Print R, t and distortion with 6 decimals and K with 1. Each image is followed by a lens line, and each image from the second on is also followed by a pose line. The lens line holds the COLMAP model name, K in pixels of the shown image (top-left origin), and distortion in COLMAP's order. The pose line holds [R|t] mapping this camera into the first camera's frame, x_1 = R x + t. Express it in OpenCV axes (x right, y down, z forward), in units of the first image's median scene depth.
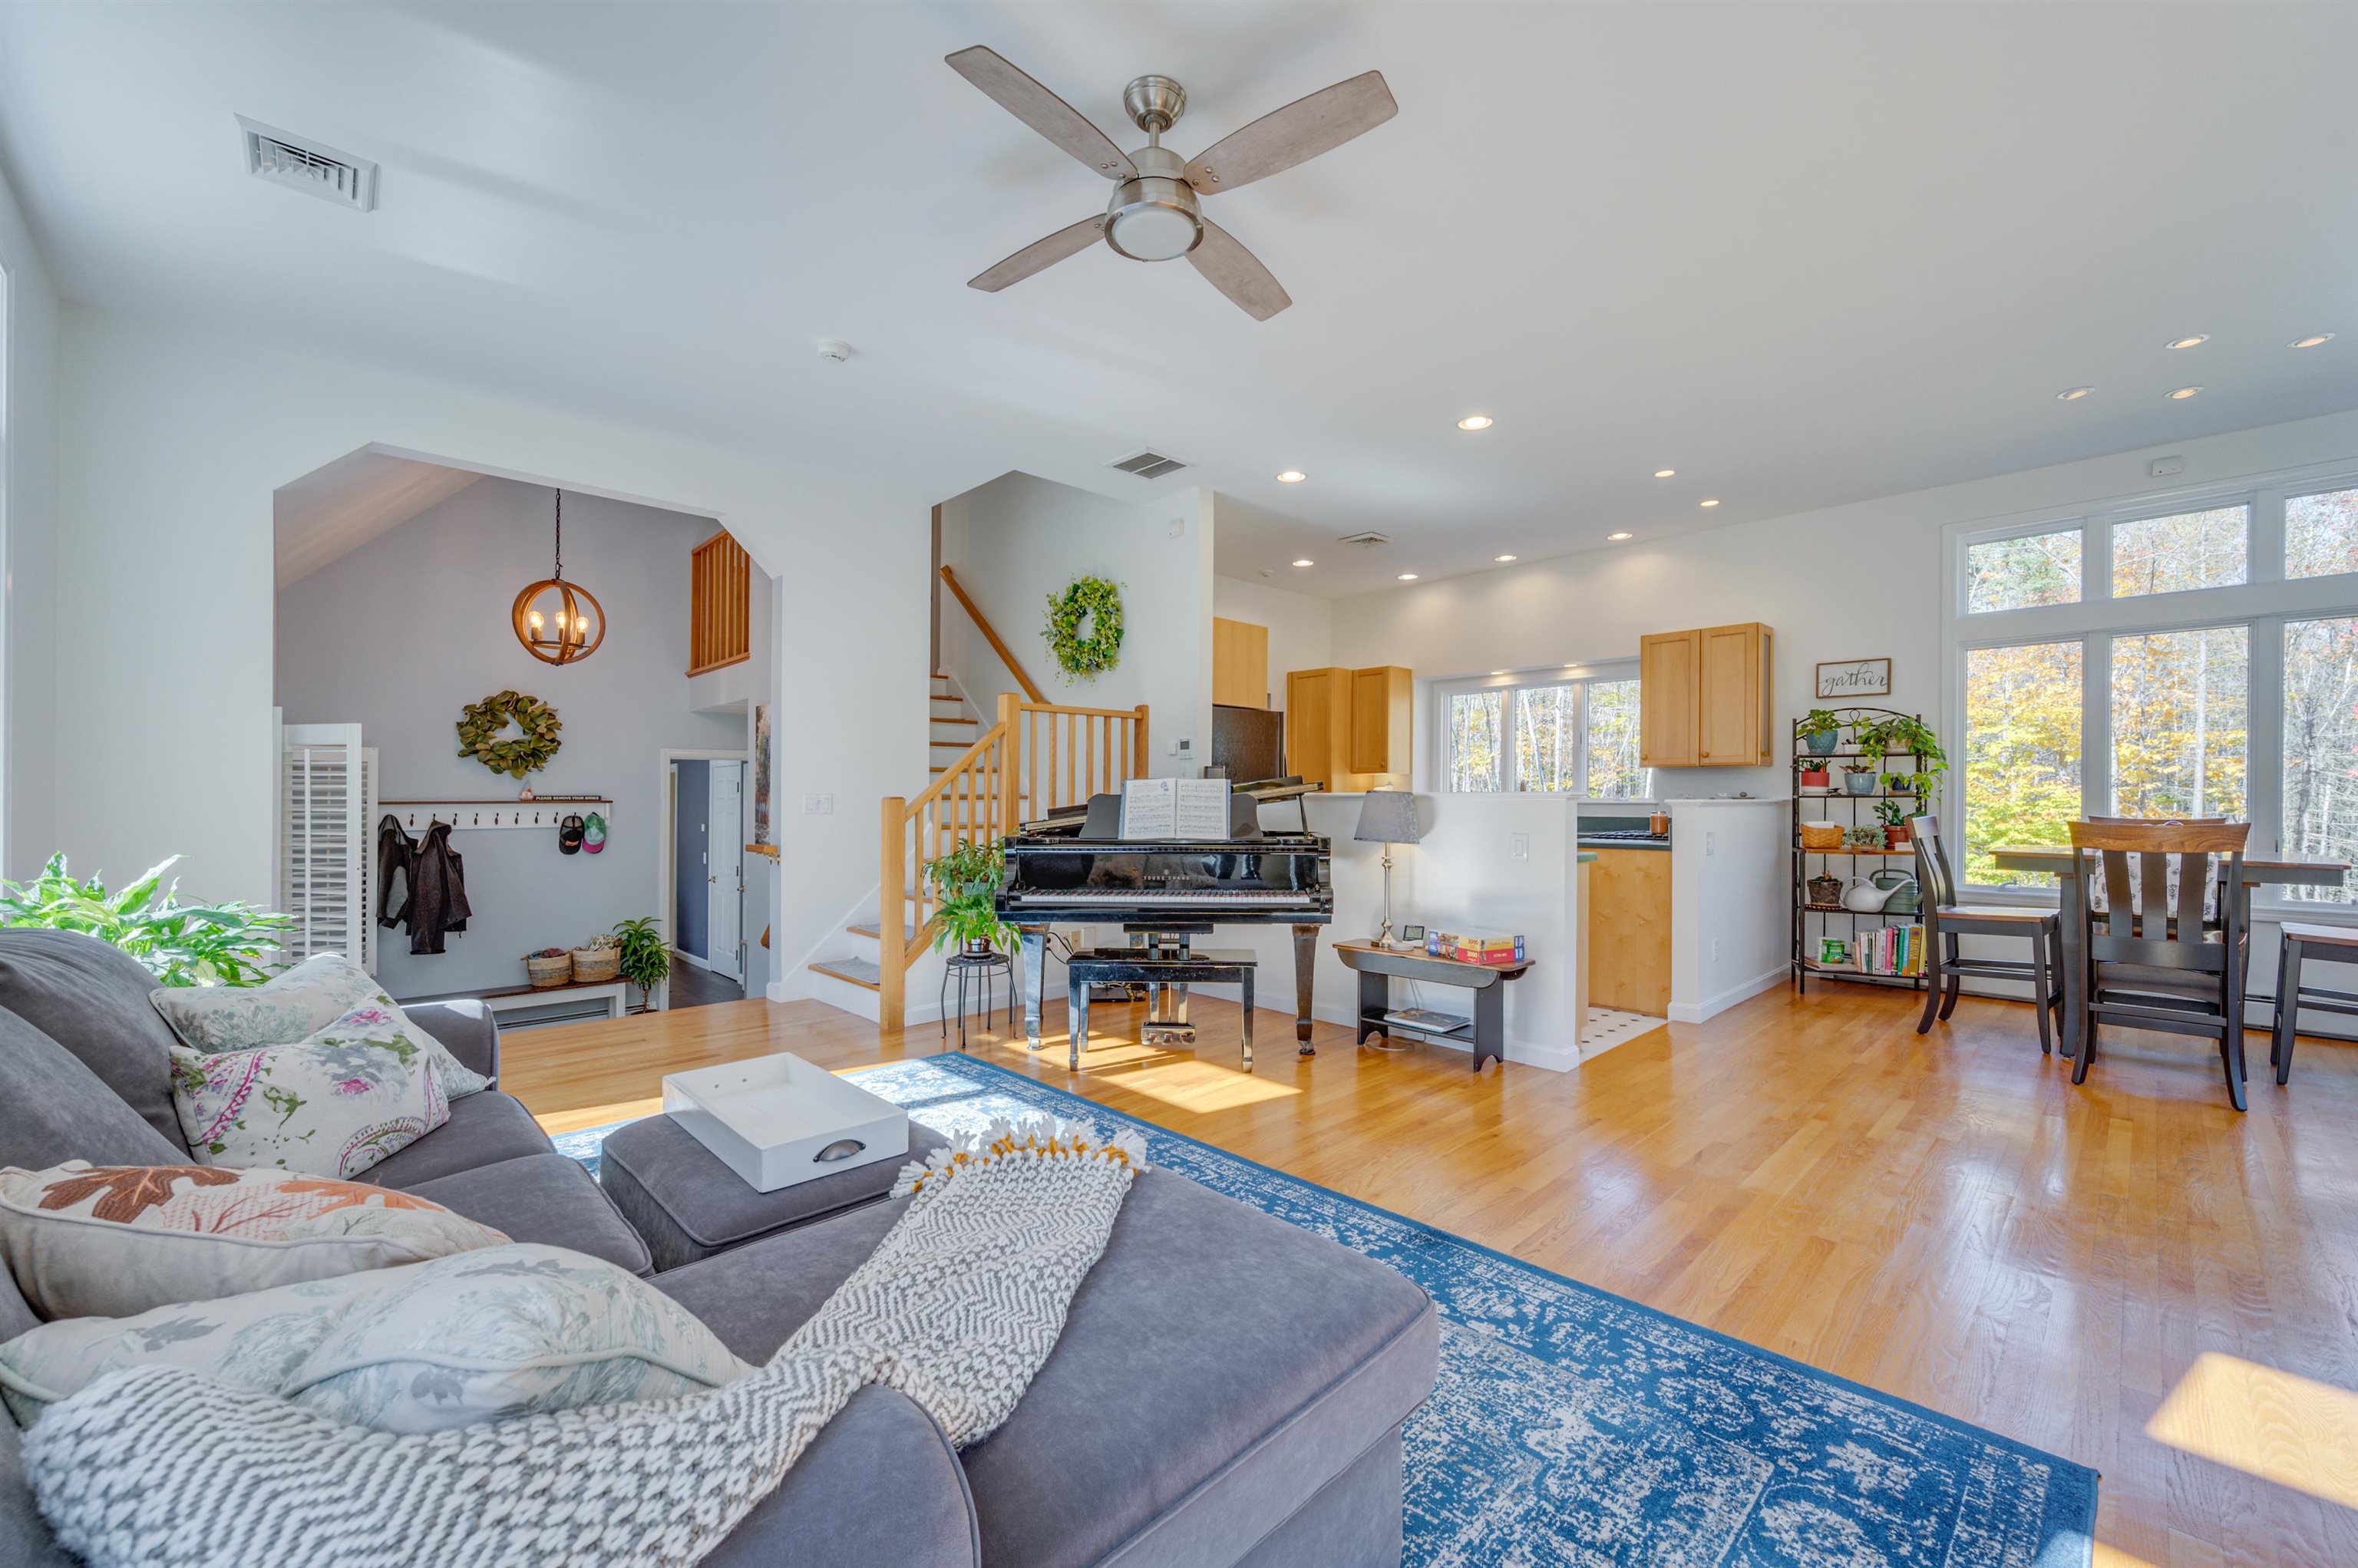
lens RADIAL K [[924.7, 0, 1181.3], [0, 924.7, 794.3], [0, 0, 1]] dist [-0.002177, 0.000756]
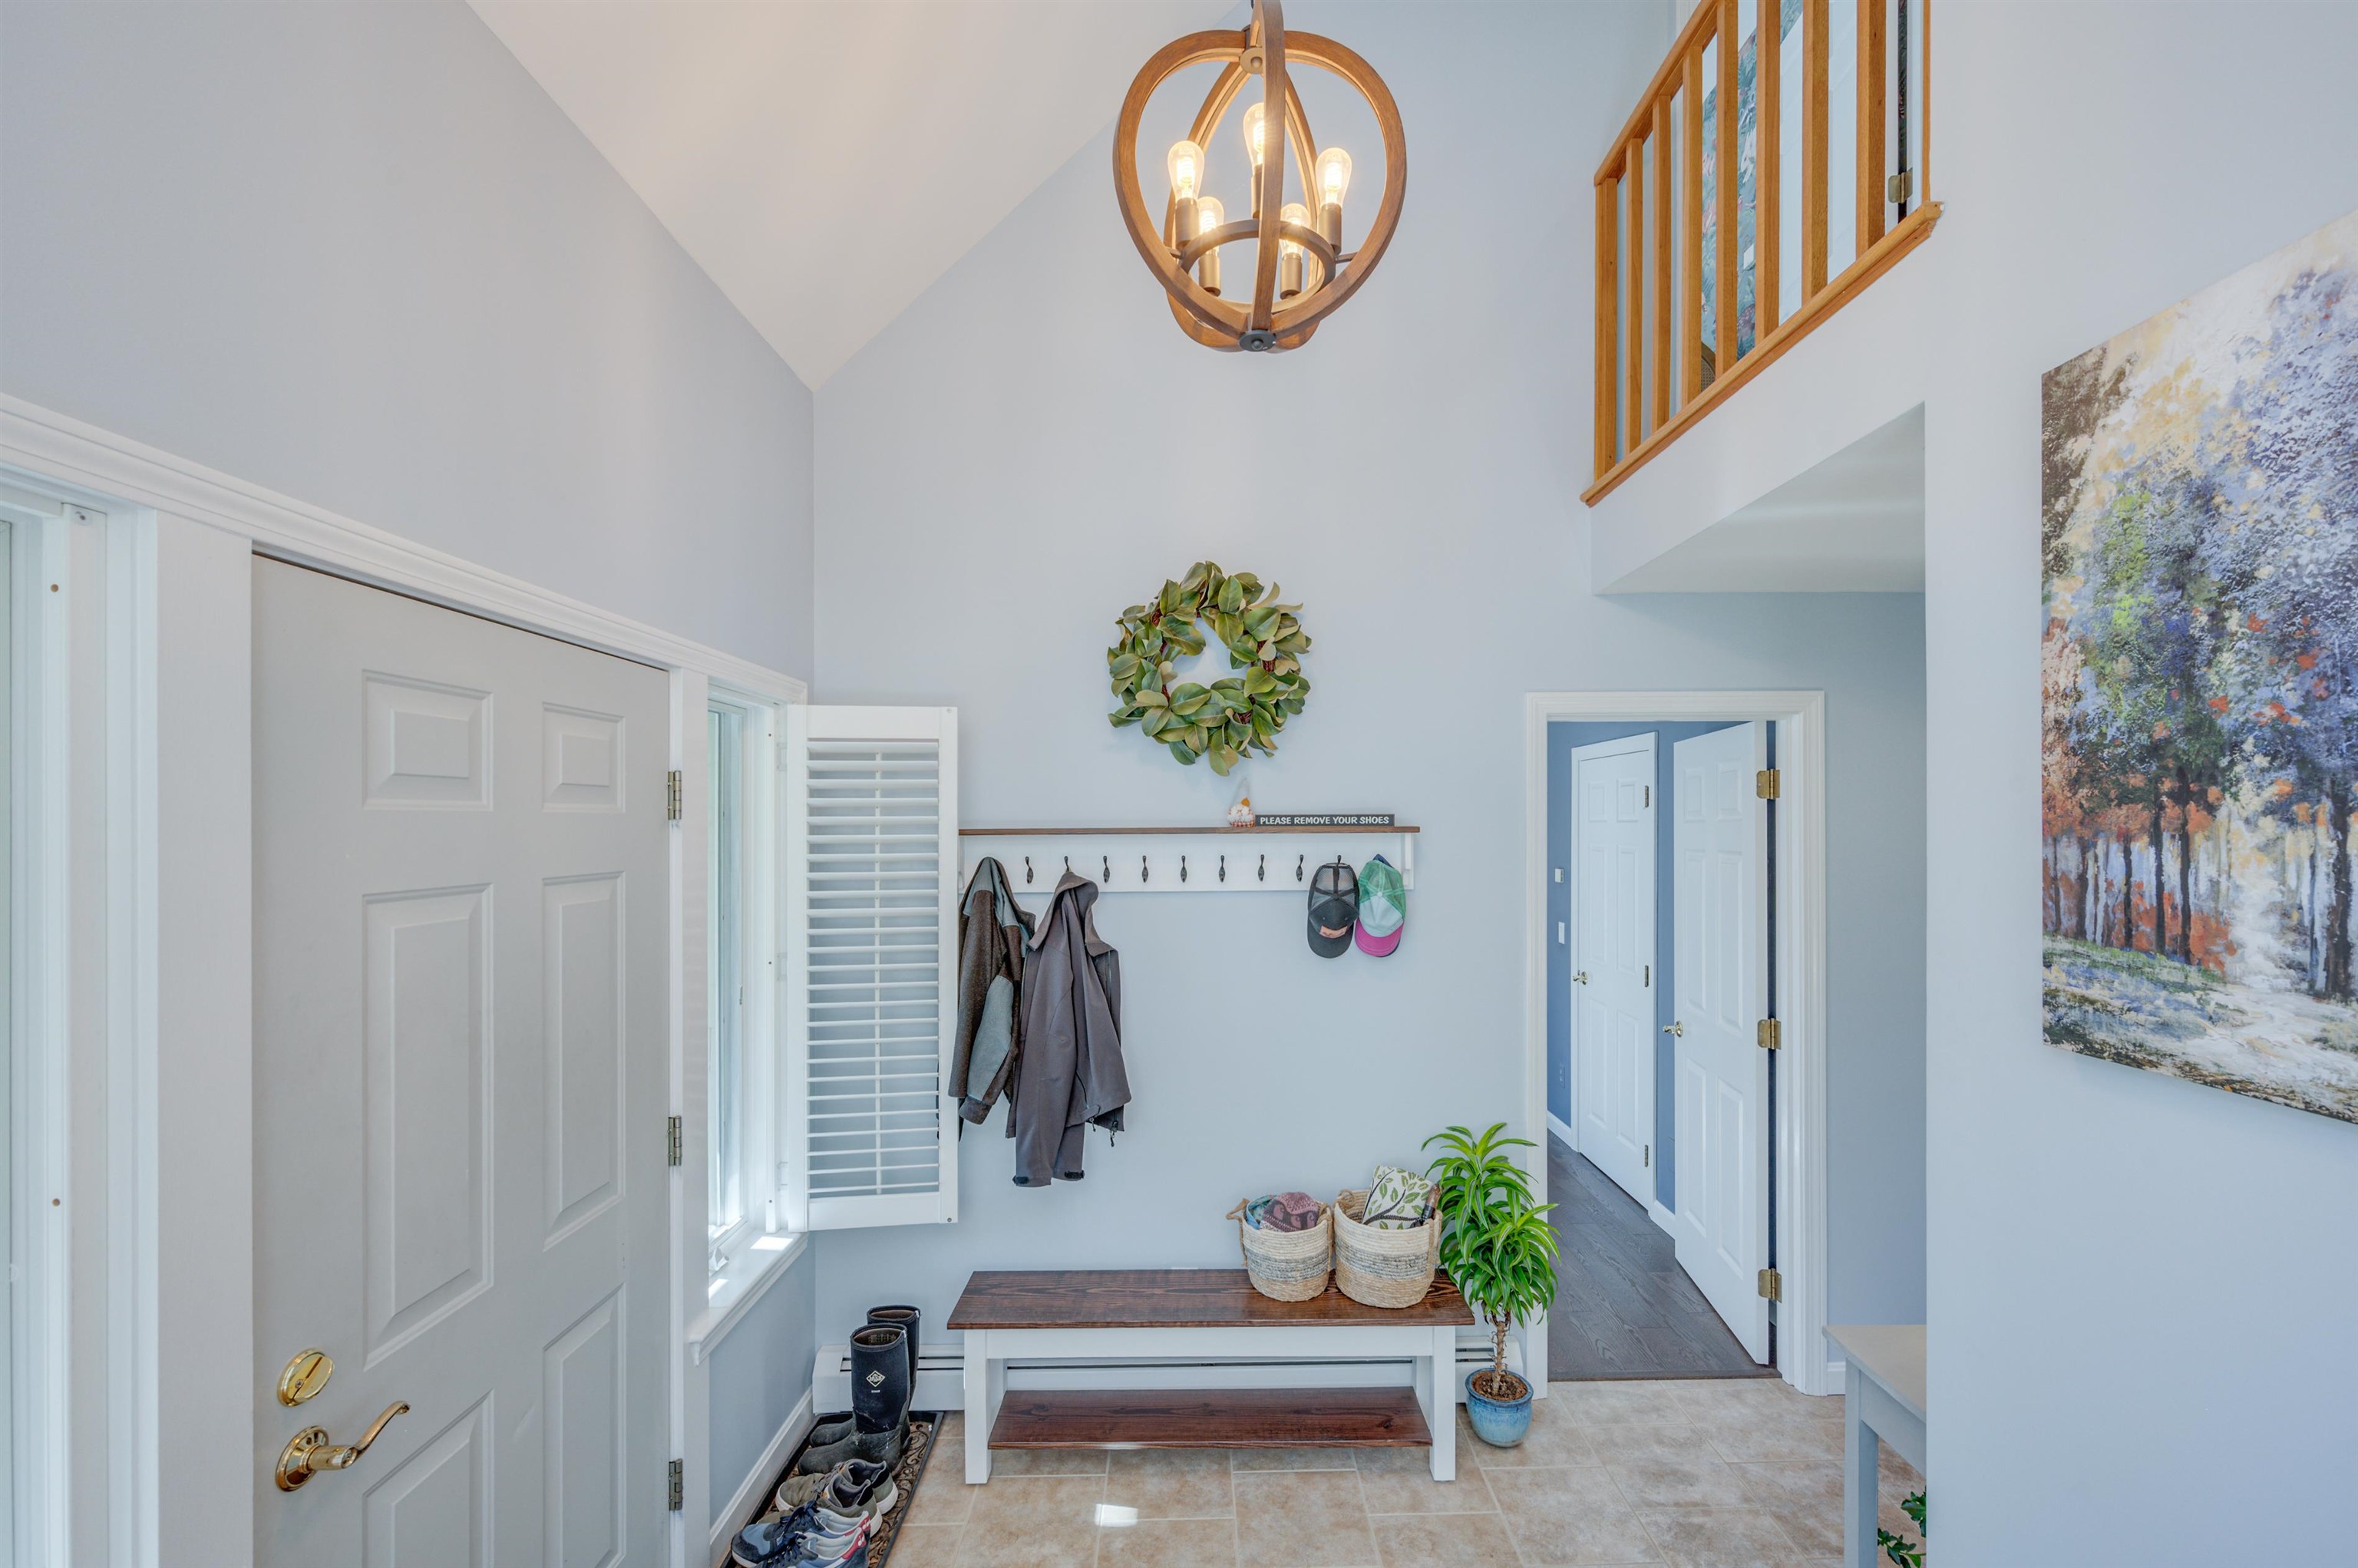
lens RADIAL K [[966.7, 0, 1189.1], [0, 966.7, 823.6], [0, 0, 1]] dist [-0.003206, 0.000445]
pose [[0.719983, 0.001192, -0.693991, -0.428966], [0.006692, 0.999940, 0.008660, 0.001726], [0.693960, -0.010879, 0.719931, 0.680379]]
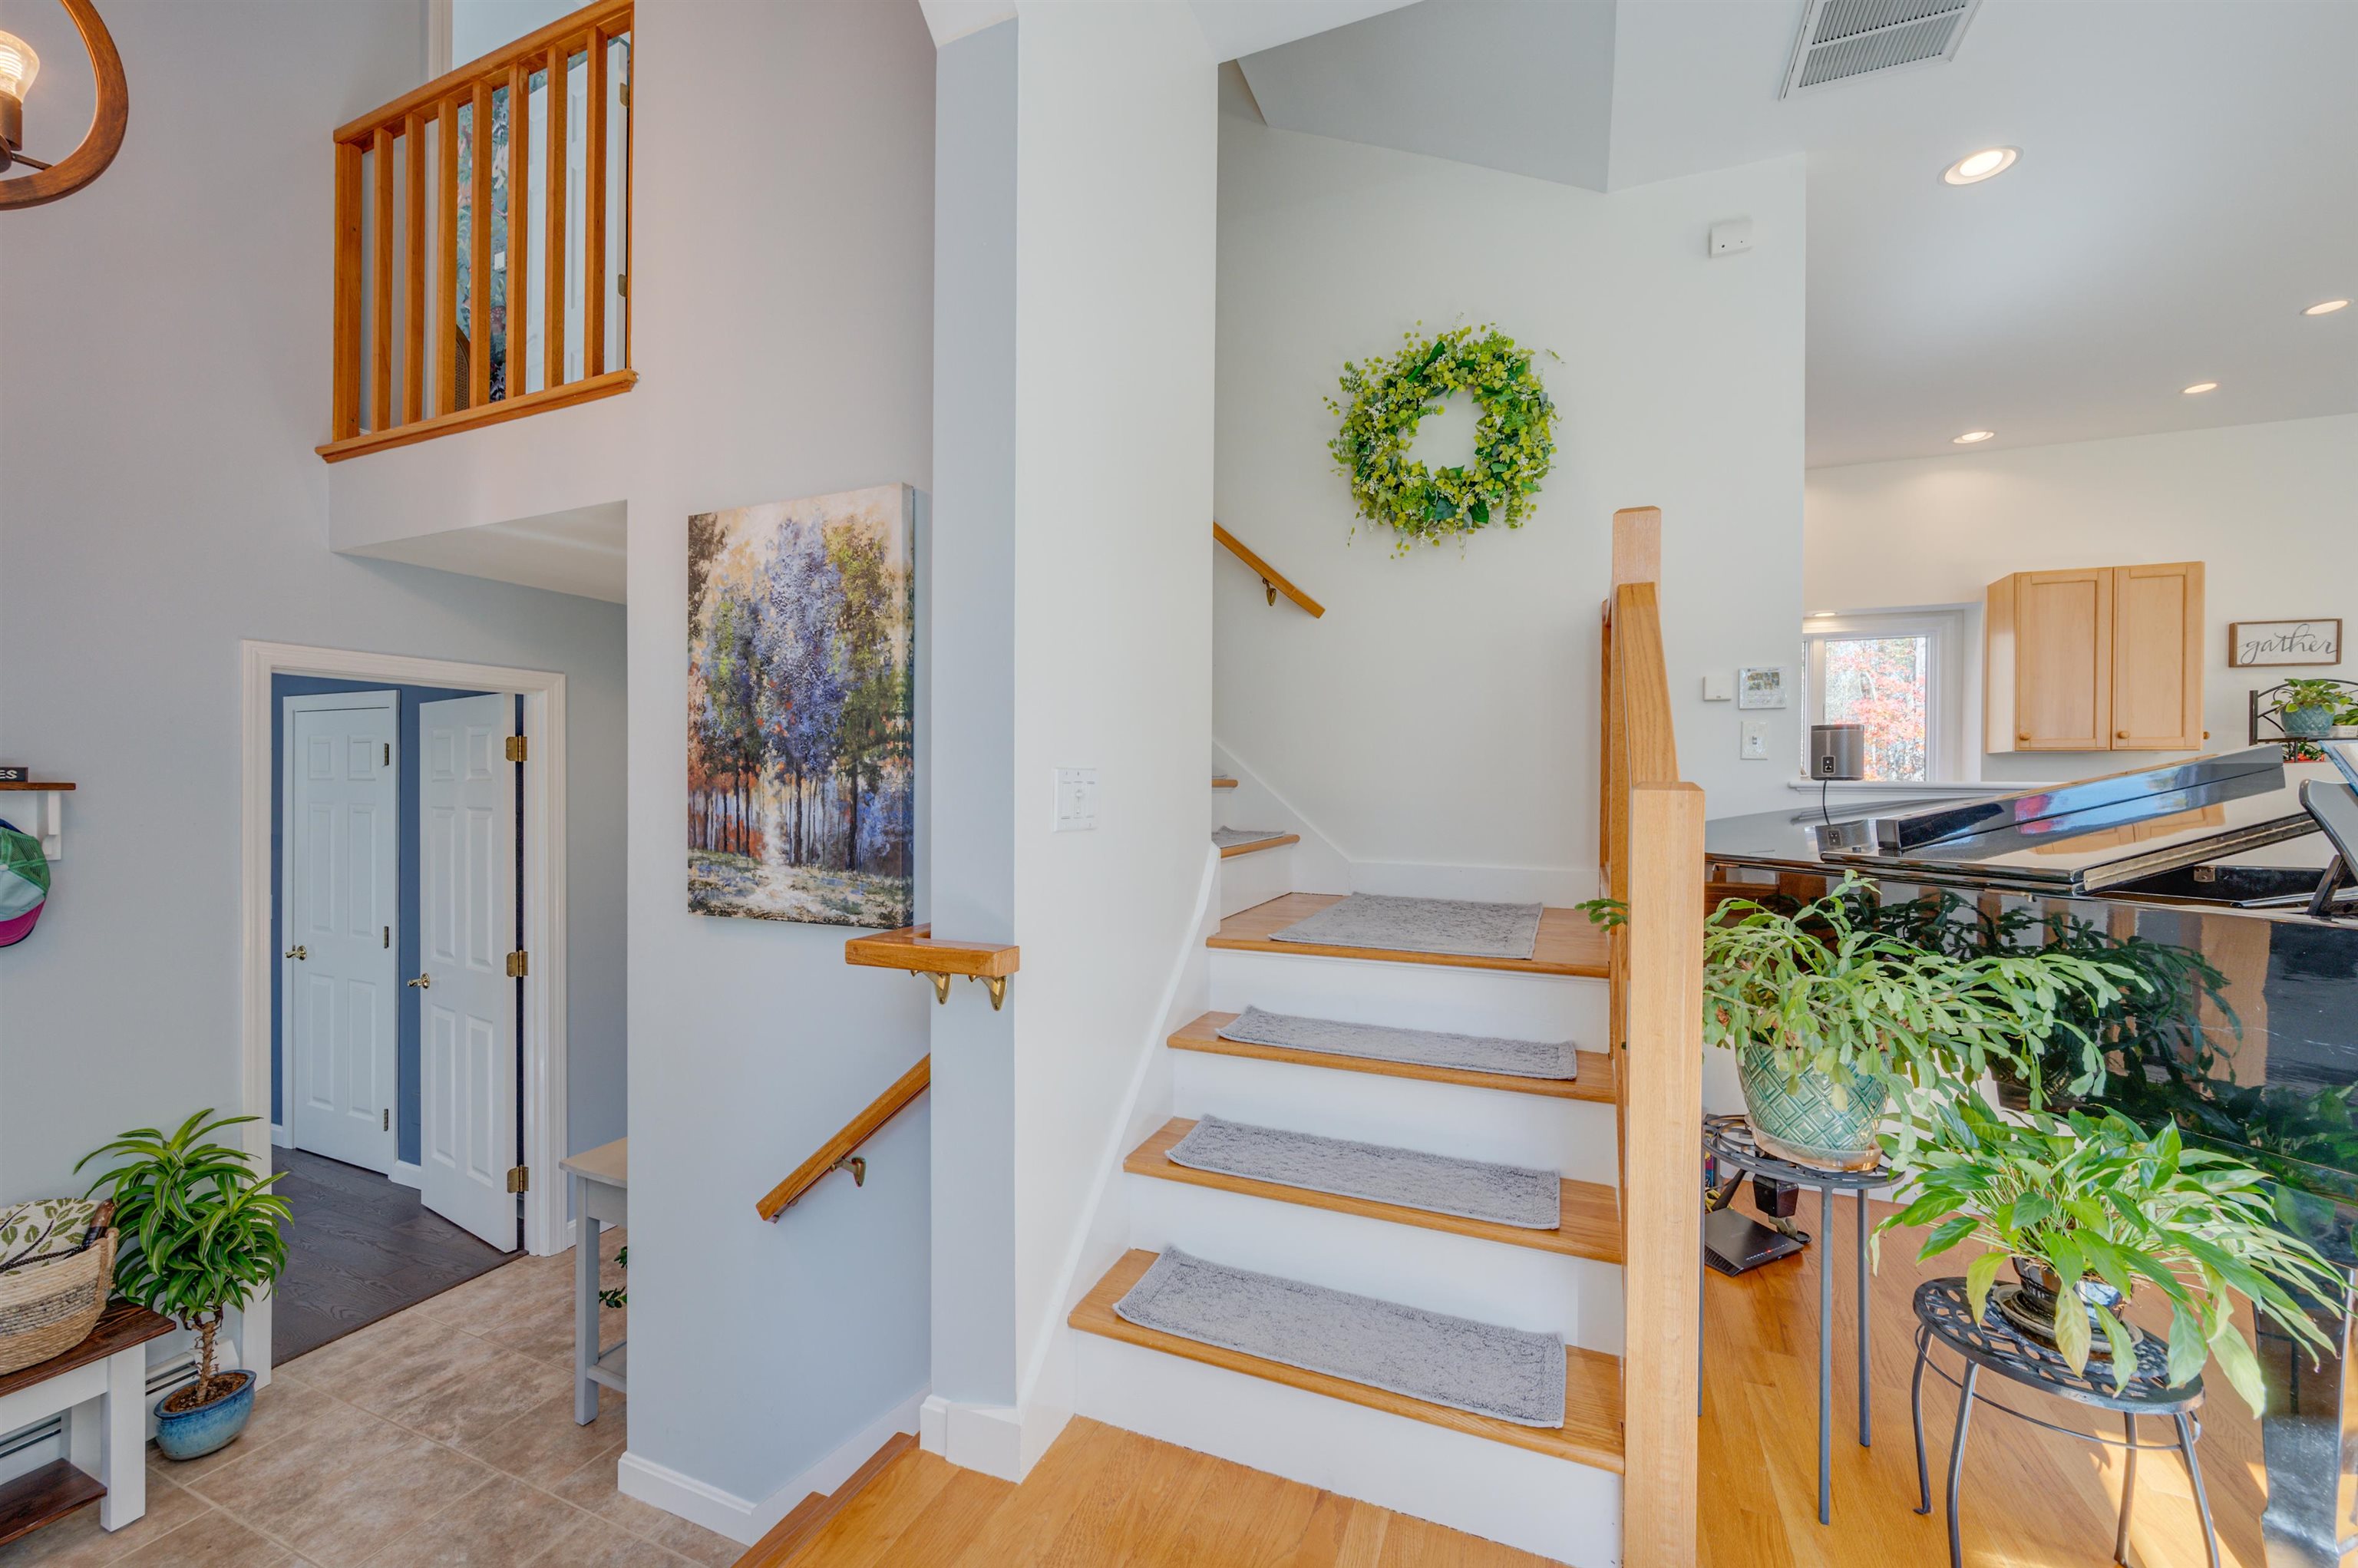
lens RADIAL K [[924.7, 0, 1181.3], [0, 924.7, 794.3], [0, 0, 1]] dist [-0.002177, 0.000756]
pose [[0.922641, 0.004406, 0.385635, -0.406073], [-0.011326, 0.999813, 0.015676, 0.001576], [-0.385494, -0.018831, 0.922518, 0.583964]]
